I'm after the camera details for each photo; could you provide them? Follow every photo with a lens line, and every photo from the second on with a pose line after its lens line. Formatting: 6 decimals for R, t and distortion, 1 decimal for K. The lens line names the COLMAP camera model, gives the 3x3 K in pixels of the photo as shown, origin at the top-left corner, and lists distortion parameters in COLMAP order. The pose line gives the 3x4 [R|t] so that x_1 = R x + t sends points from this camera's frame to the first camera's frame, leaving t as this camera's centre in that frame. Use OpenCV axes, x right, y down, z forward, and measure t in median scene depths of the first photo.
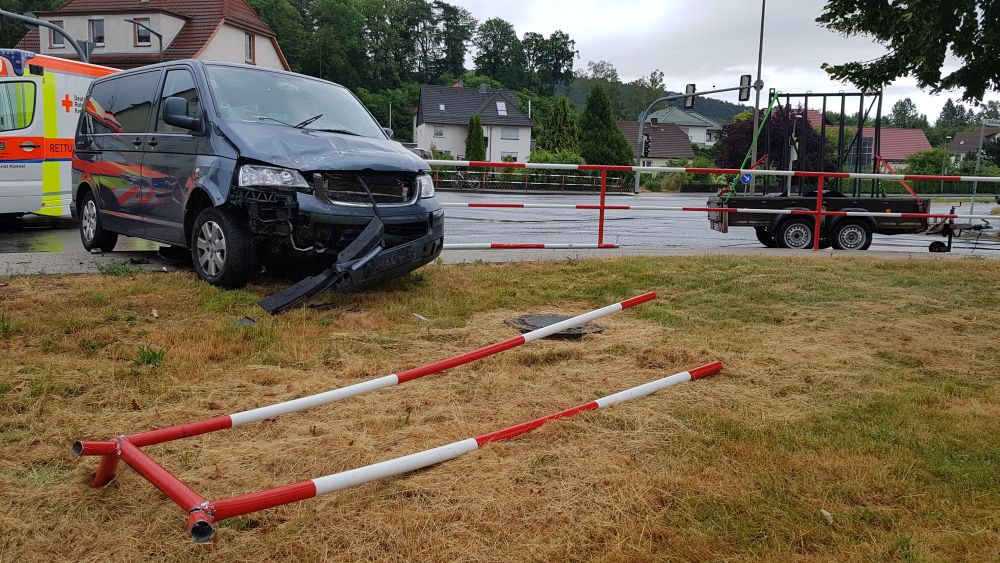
lens RADIAL K [[780.1, 0, 497.1], [0, 780.1, 288.1], [0, 0, 1]] dist [0.083231, -0.136265]
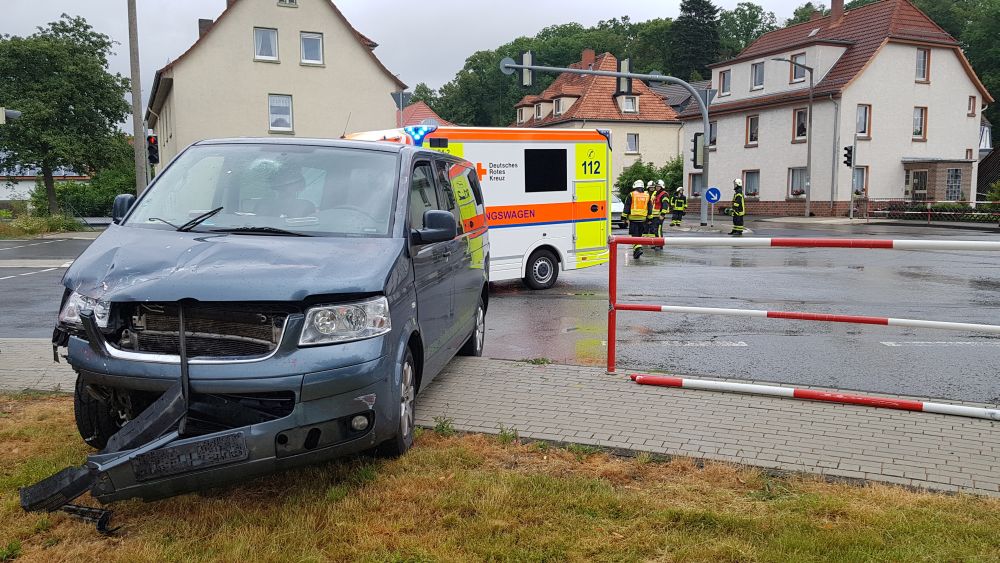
lens RADIAL K [[780.1, 0, 497.1], [0, 780.1, 288.1], [0, 0, 1]] dist [0.083231, -0.136265]
pose [[0.637928, 0.053020, -0.768268, 0.212857], [-0.081957, 0.996636, 0.000728, -0.084244], [0.765722, 0.062501, 0.640127, 0.368741]]
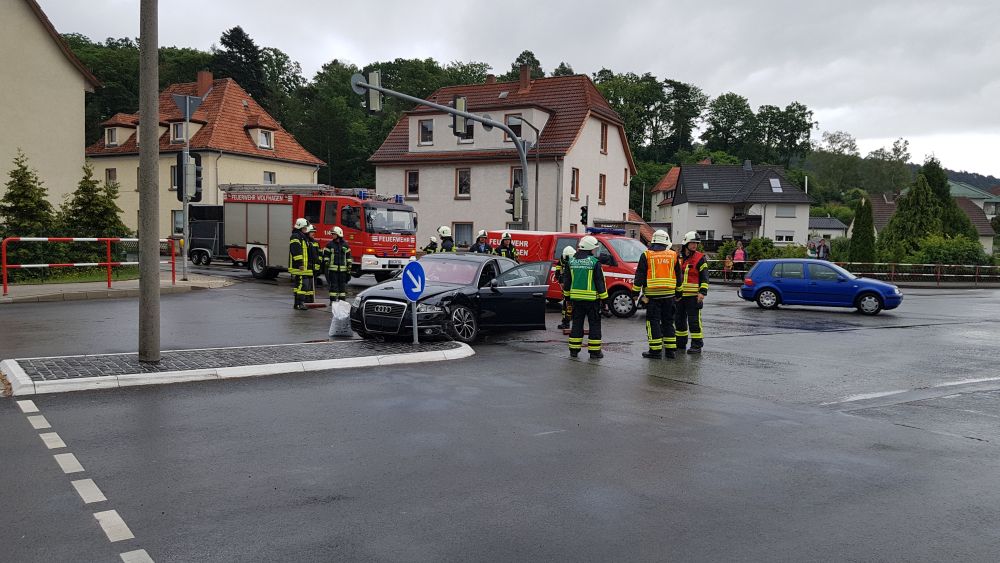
lens RADIAL K [[776.9, 0, 507.3], [0, 776.9, 296.9], [0, 0, 1]] dist [0.125191, -0.244432]
pose [[0.976687, 0.005699, -0.214592, -0.738929], [-0.023331, 0.996544, -0.079722, -0.092292], [0.213396, 0.082870, 0.973445, 0.154092]]
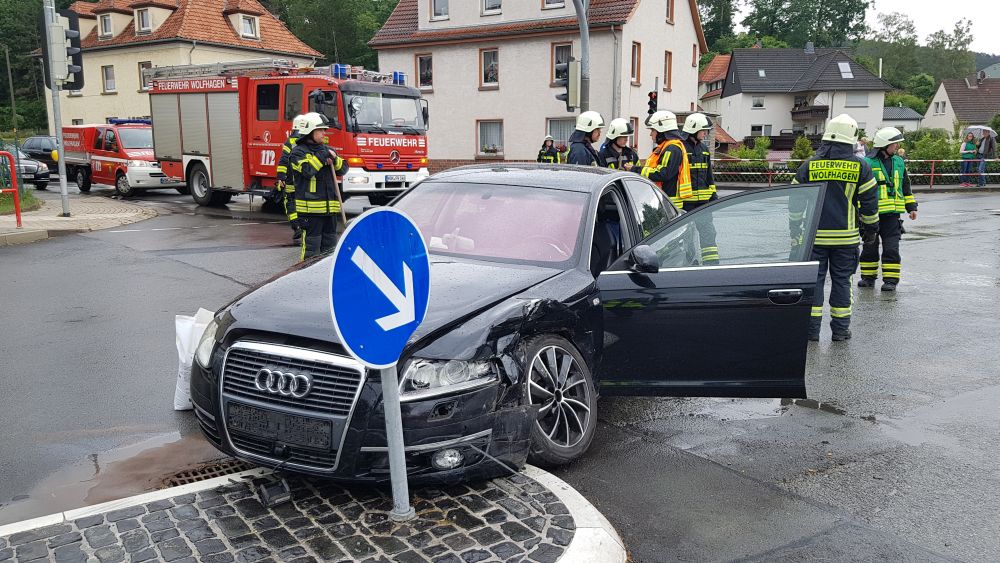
lens RADIAL K [[780.1, 0, 497.1], [0, 780.1, 288.1], [0, 0, 1]] dist [0.083231, -0.136265]
pose [[0.967035, 0.010831, -0.254412, -0.931578], [-0.003398, 0.999555, 0.029637, -0.179804], [0.254619, -0.027795, 0.966642, 0.744446]]
